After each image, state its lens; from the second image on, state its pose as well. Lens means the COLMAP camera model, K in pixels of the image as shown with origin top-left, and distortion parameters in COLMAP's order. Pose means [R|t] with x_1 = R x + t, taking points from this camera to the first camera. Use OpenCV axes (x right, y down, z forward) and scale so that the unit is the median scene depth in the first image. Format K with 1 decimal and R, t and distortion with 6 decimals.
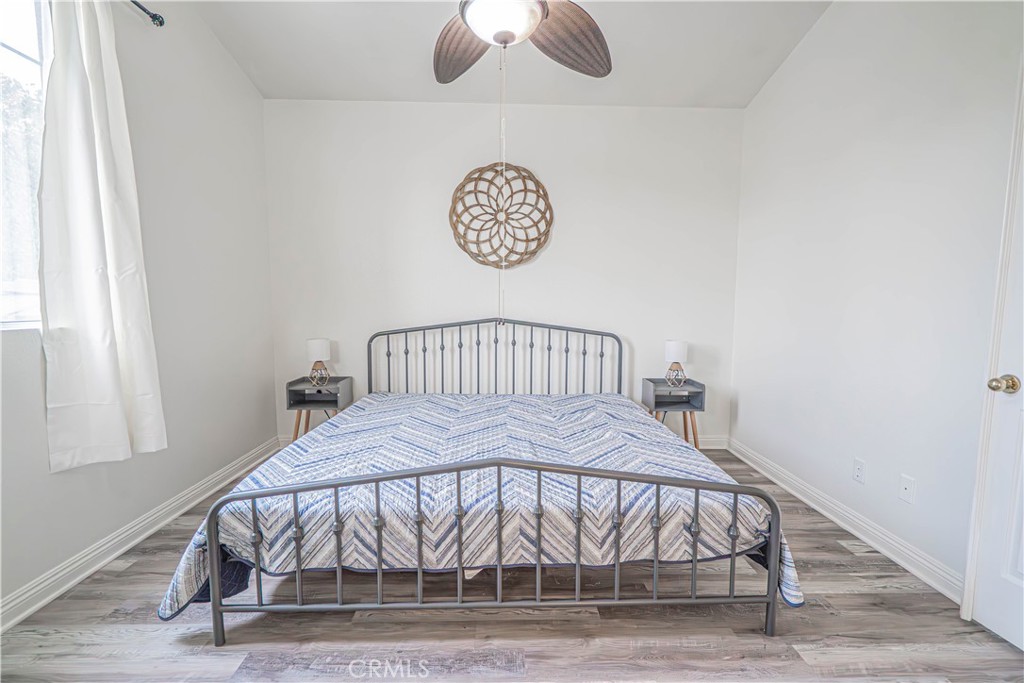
lens RADIAL K [[462.1, 0, 510.2], [0, 462.1, 345.9], [0, 0, 1]] dist [-0.004751, 0.002824]
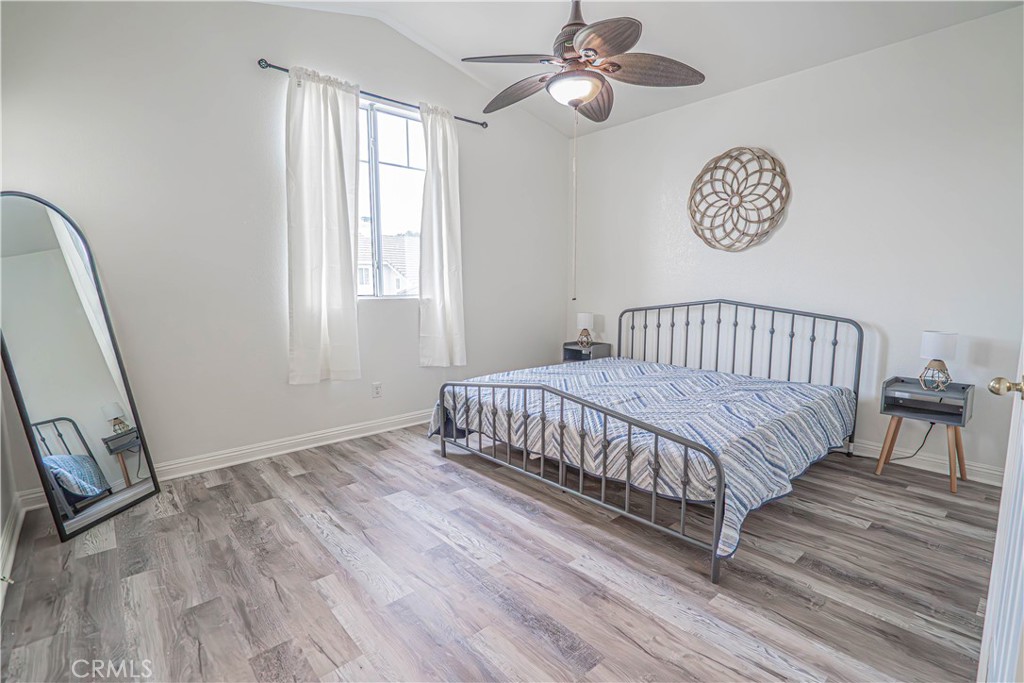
lens RADIAL K [[462.1, 0, 514.9], [0, 462.1, 341.2], [0, 0, 1]] dist [-0.004751, 0.002824]
pose [[0.660059, 0.083189, -0.746593, 0.454259], [-0.064028, 0.996463, 0.054425, 0.007598], [0.748480, 0.011879, 0.663051, -0.045970]]
